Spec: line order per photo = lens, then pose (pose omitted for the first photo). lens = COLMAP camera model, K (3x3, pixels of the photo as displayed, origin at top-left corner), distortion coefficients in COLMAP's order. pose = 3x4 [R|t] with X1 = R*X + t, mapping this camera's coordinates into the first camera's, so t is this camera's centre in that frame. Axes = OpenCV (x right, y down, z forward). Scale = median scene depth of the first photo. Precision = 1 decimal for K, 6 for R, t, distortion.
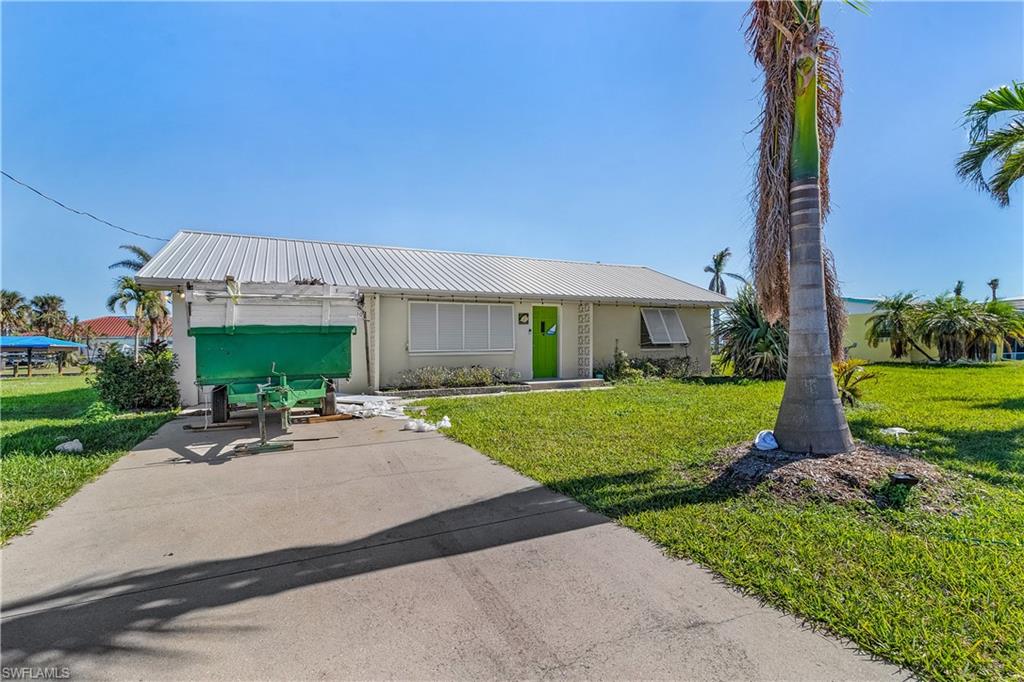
lens RADIAL K [[475.0, 0, 516.6], [0, 475.0, 343.4], [0, 0, 1]] dist [0.002944, -0.000661]
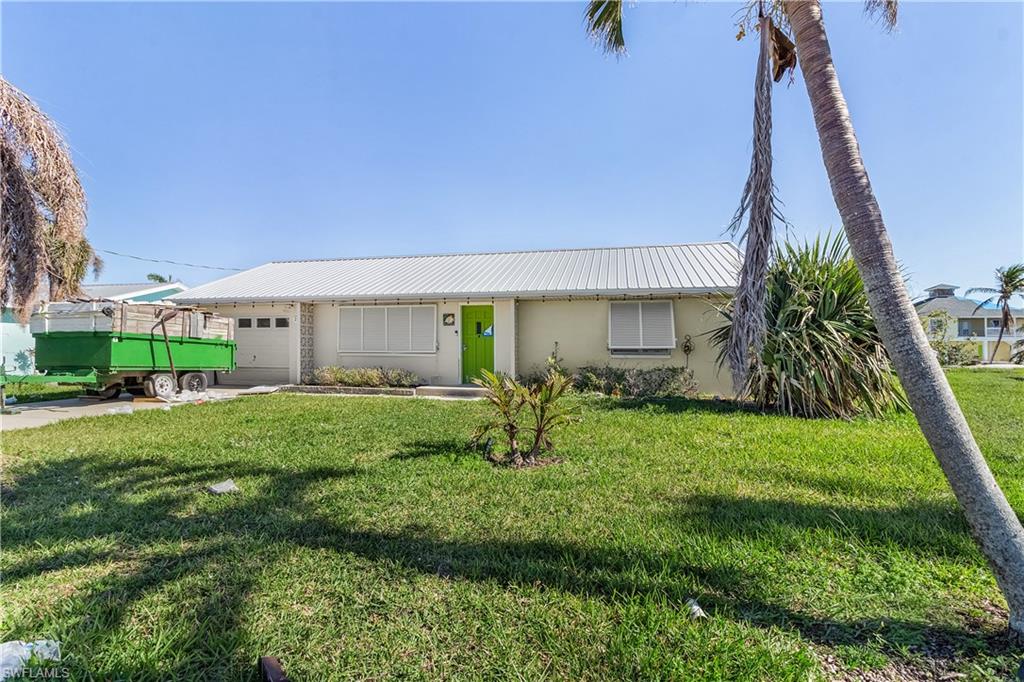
lens RADIAL K [[475.0, 0, 518.8], [0, 475.0, 332.4], [0, 0, 1]] dist [0.002944, -0.000661]
pose [[0.773409, -0.002257, -0.633904, 0.721110], [-0.010371, 0.999815, -0.016212, -0.012241], [0.633823, 0.019113, 0.773242, 0.355124]]
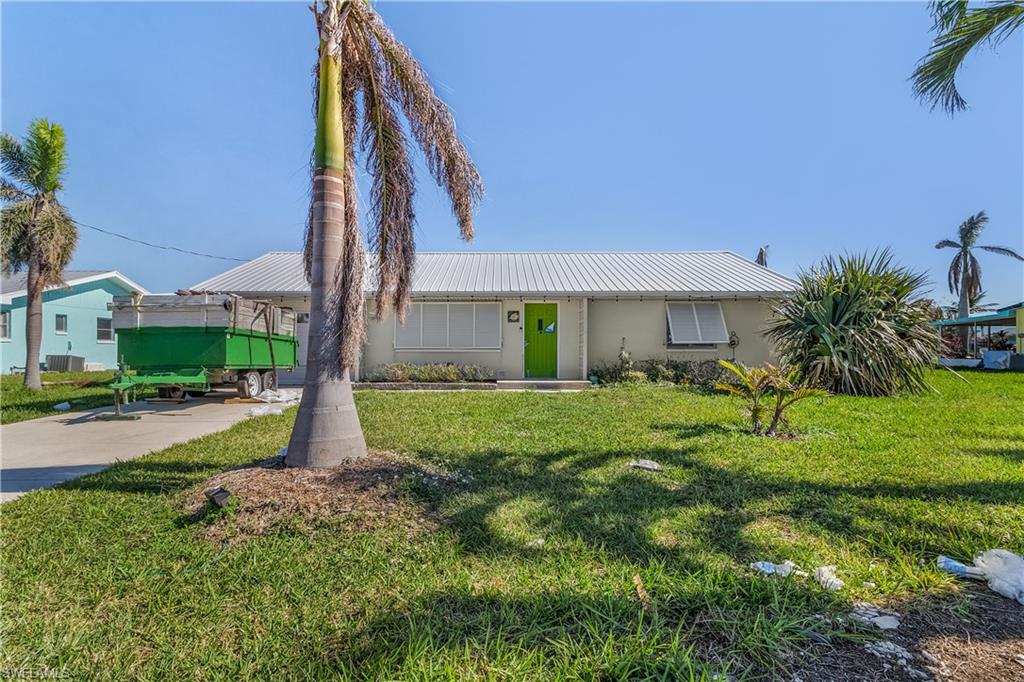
lens RADIAL K [[475.0, 0, 511.9], [0, 475.0, 338.7], [0, 0, 1]] dist [0.002944, -0.000661]
pose [[0.896761, 0.008913, -0.442426, 0.448040], [-0.009130, 0.999957, 0.001639, -0.007459], [0.442421, 0.002570, 0.896804, 0.112390]]
